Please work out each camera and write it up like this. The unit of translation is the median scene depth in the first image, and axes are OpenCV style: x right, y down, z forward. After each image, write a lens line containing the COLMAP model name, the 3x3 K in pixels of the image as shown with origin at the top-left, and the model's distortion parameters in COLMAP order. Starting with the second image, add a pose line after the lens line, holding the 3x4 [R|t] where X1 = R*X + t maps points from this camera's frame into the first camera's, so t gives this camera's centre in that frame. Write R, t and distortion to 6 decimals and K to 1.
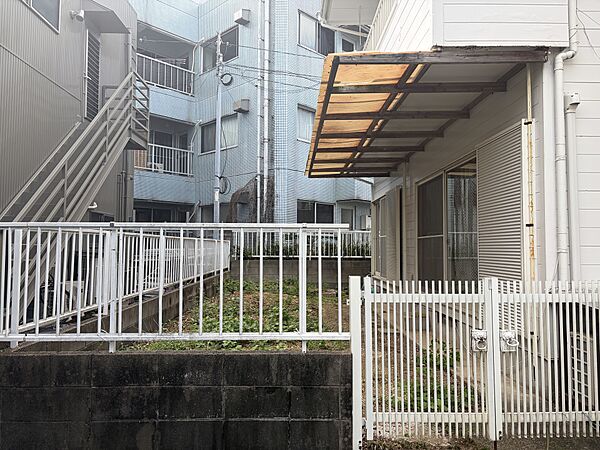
lens RADIAL K [[453.3, 0, 299.8], [0, 453.3, 223.8], [0, 0, 1]] dist [0.029104, -0.020346]
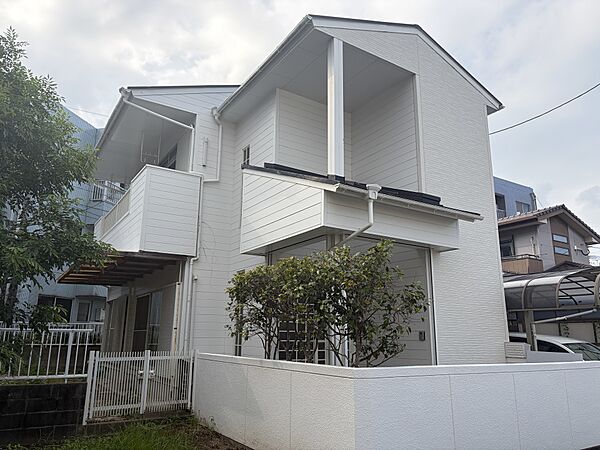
lens RADIAL K [[453.3, 0, 301.6], [0, 453.3, 225.6], [0, 0, 1]] dist [0.029104, -0.020346]
pose [[0.849161, 0.128339, 0.512303, -0.280017], [-0.034022, 0.981303, -0.189437, -0.125760], [-0.527037, 0.143433, 0.837651, -1.834680]]
